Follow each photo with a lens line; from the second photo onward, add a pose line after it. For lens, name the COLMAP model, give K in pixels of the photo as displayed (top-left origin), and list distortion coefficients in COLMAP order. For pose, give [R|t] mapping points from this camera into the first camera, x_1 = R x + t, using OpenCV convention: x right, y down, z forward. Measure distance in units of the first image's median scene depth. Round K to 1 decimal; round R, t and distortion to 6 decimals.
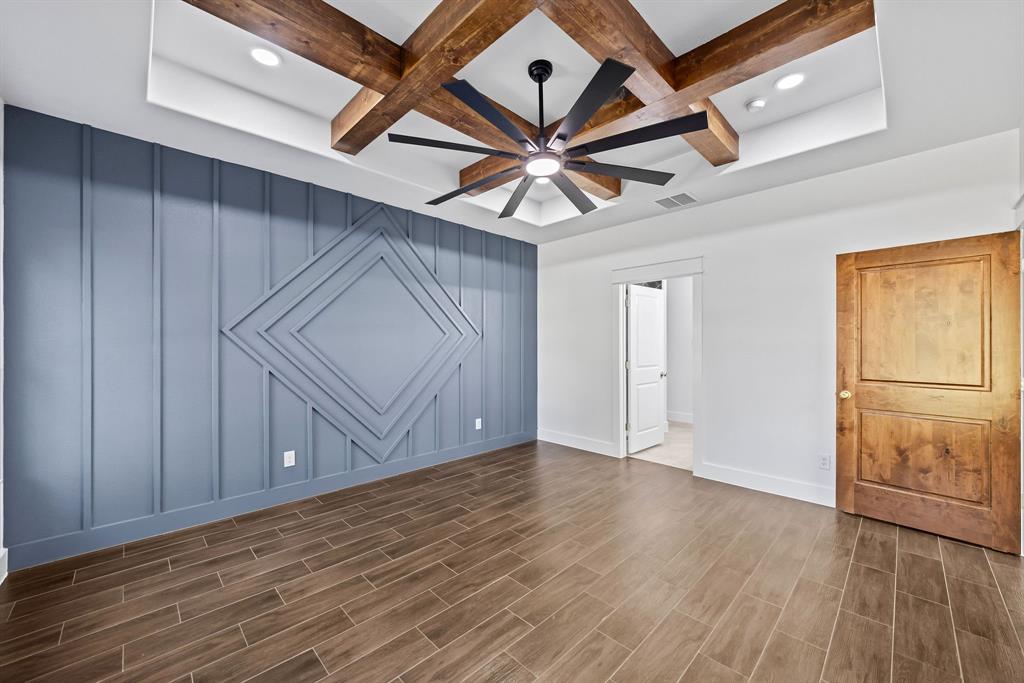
lens RADIAL K [[396.4, 0, 517.3], [0, 396.4, 338.2], [0, 0, 1]] dist [-0.001858, -0.007847]
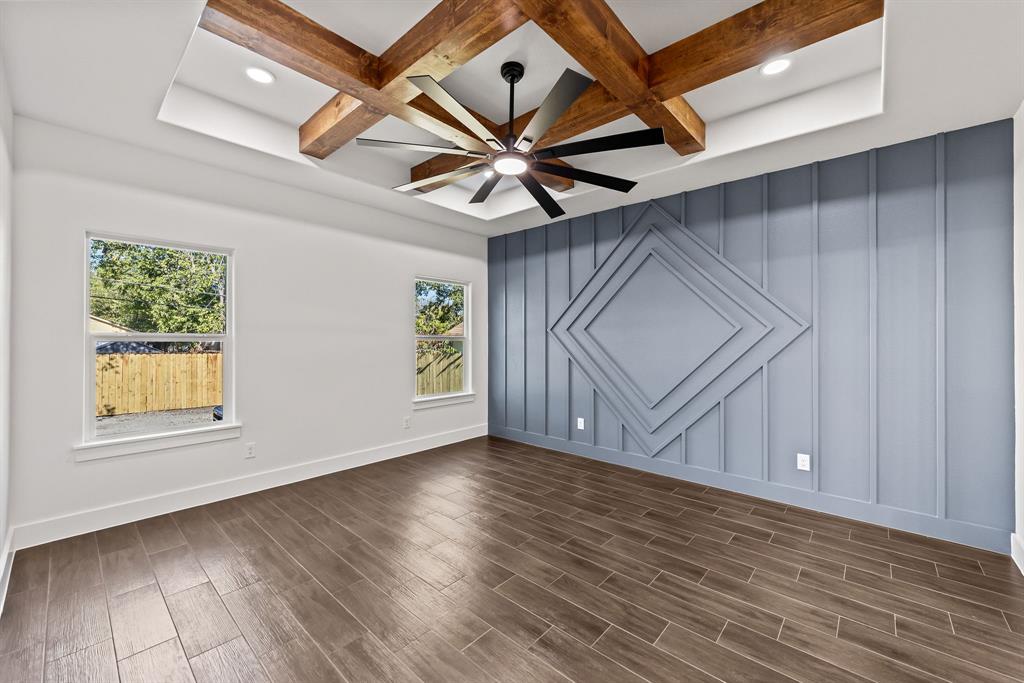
lens RADIAL K [[410.0, 0, 506.0], [0, 410.0, 340.0], [0, 0, 1]] dist [-0.010630, -0.000554]
pose [[0.021528, -0.007215, -0.999742, 0.759347], [-0.000918, 0.999973, -0.007237, 0.026862], [0.999768, 0.001073, 0.021521, 0.663438]]
